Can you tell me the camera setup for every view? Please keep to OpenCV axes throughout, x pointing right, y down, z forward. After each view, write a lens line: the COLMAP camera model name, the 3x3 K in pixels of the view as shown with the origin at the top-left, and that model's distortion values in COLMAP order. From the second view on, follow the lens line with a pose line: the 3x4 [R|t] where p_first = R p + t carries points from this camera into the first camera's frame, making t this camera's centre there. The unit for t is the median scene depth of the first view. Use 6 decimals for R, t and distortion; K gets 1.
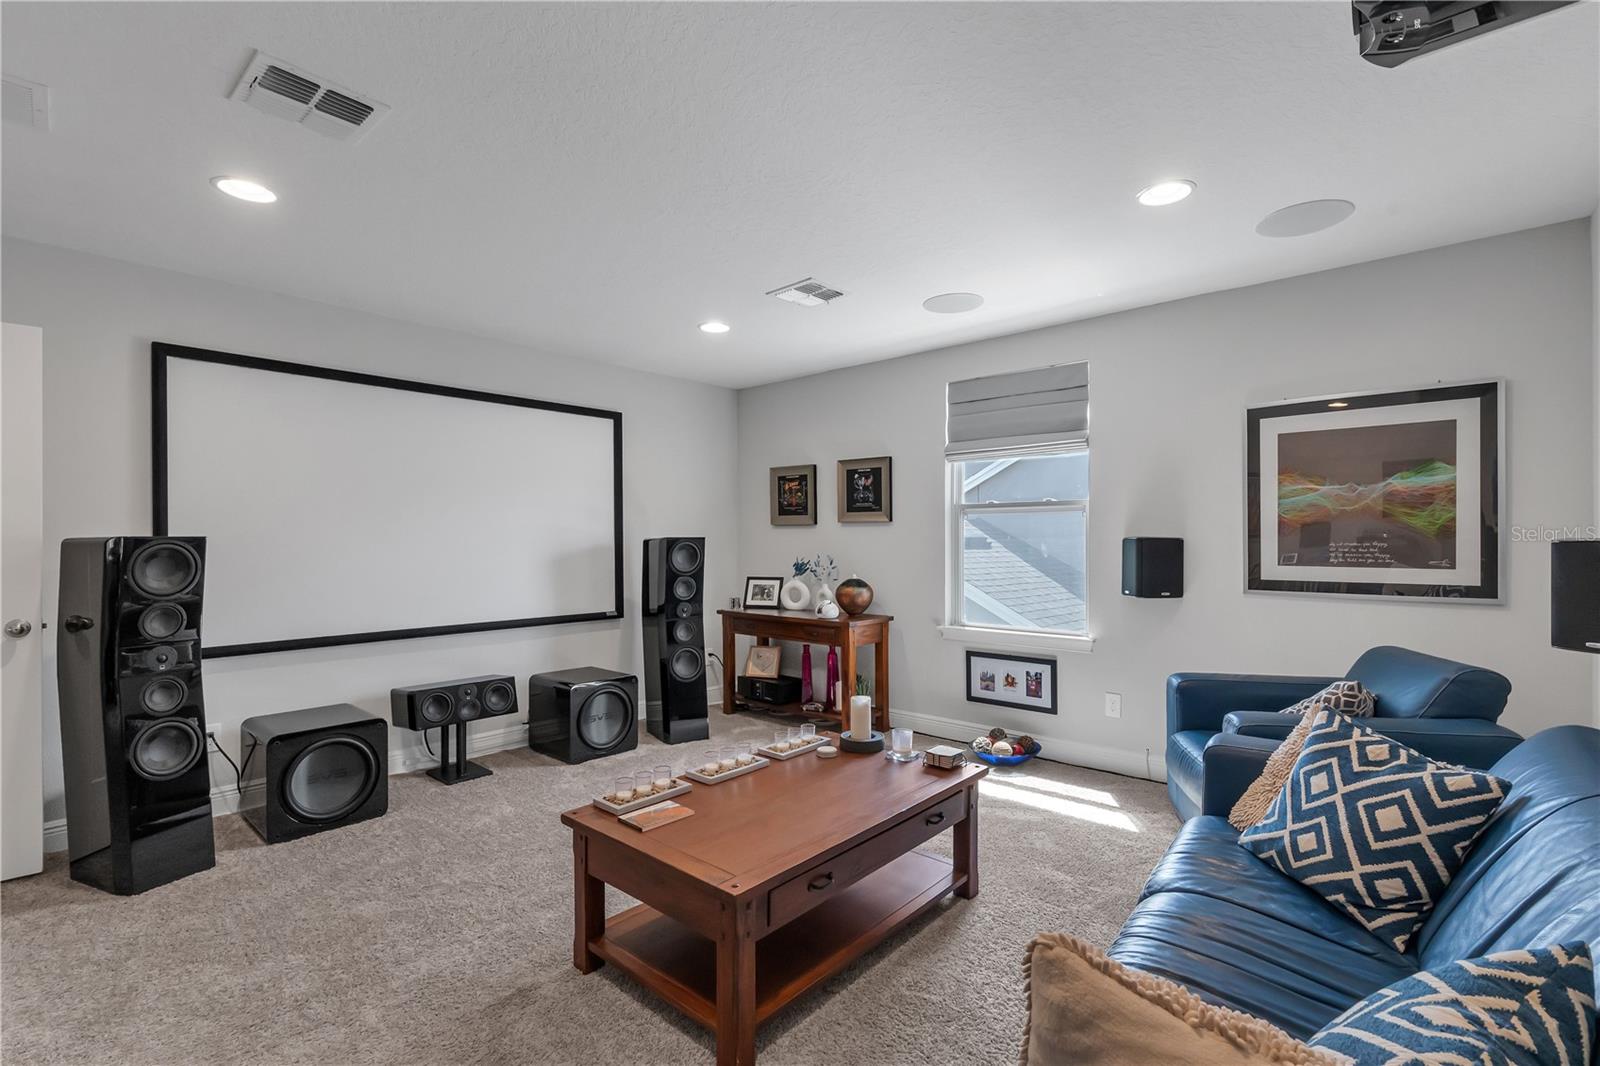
lens RADIAL K [[734.8, 0, 800.0], [0, 734.8, 533.0], [0, 0, 1]] dist [-0.001444, 0.000417]
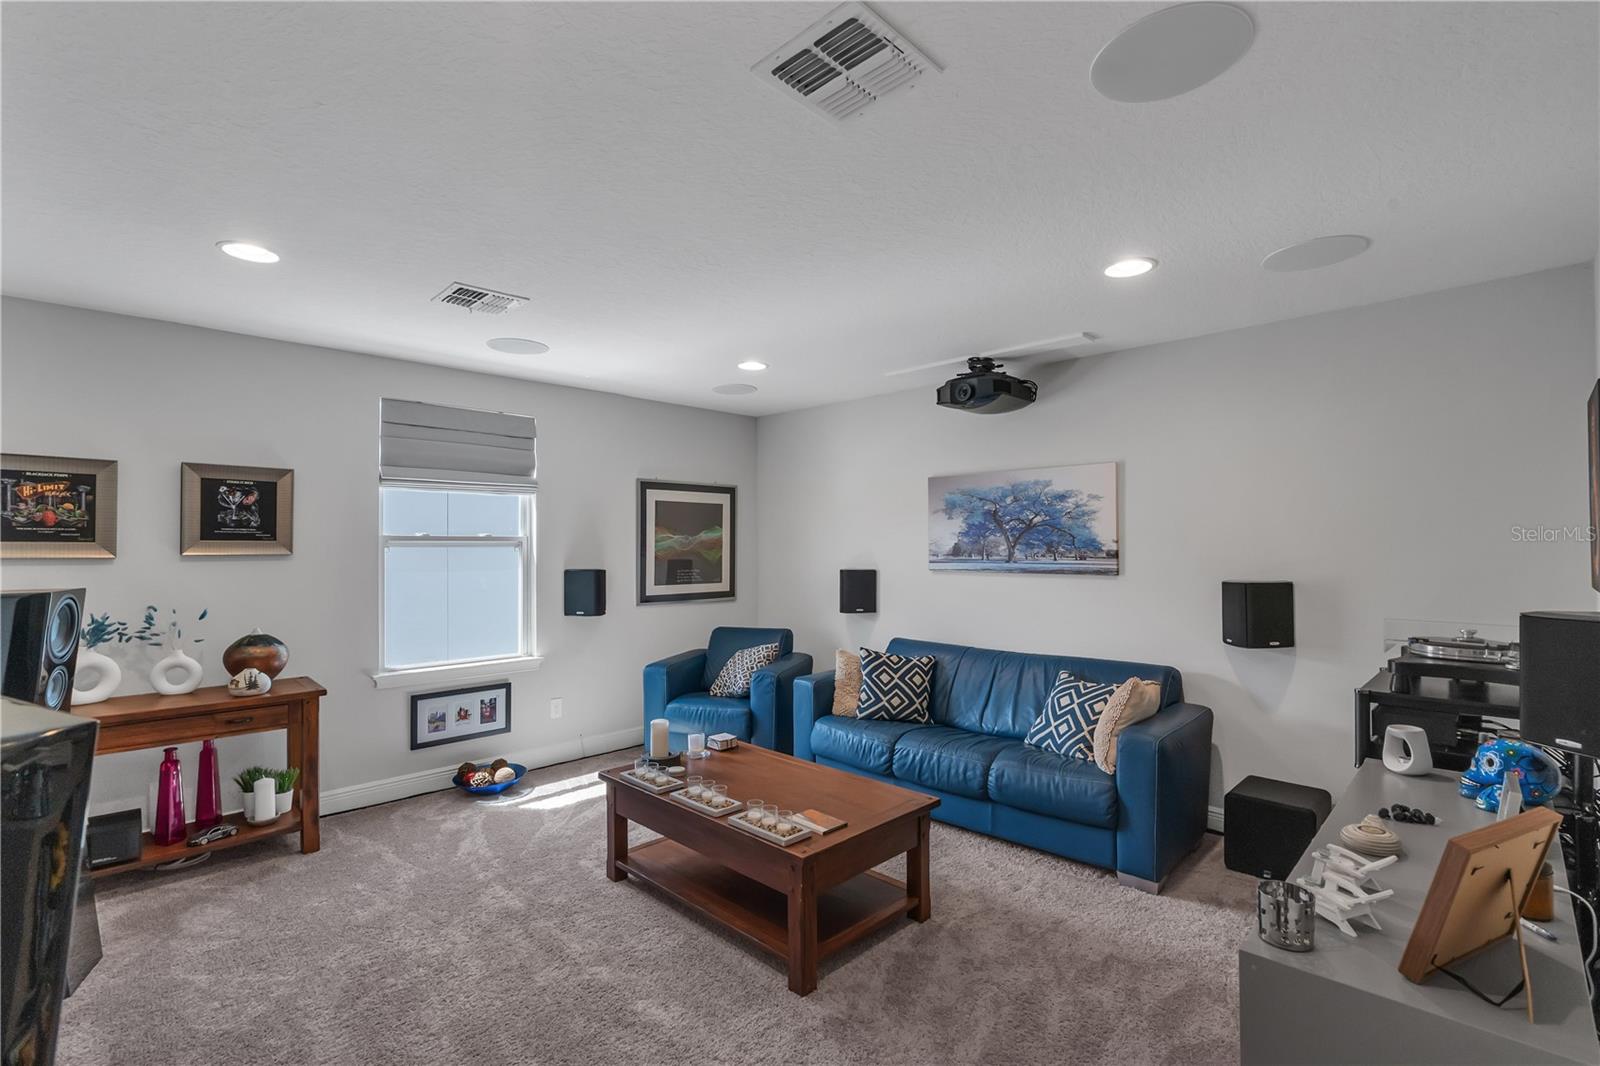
lens RADIAL K [[729.4, 0, 800.2], [0, 729.4, 552.2], [0, 0, 1]] dist [-0.001999, 0.000017]
pose [[0.062683, -0.001604, 0.998032, -0.696214], [-0.003507, 0.999992, 0.001827, -0.024613], [-0.998027, -0.003614, 0.062677, 0.489059]]
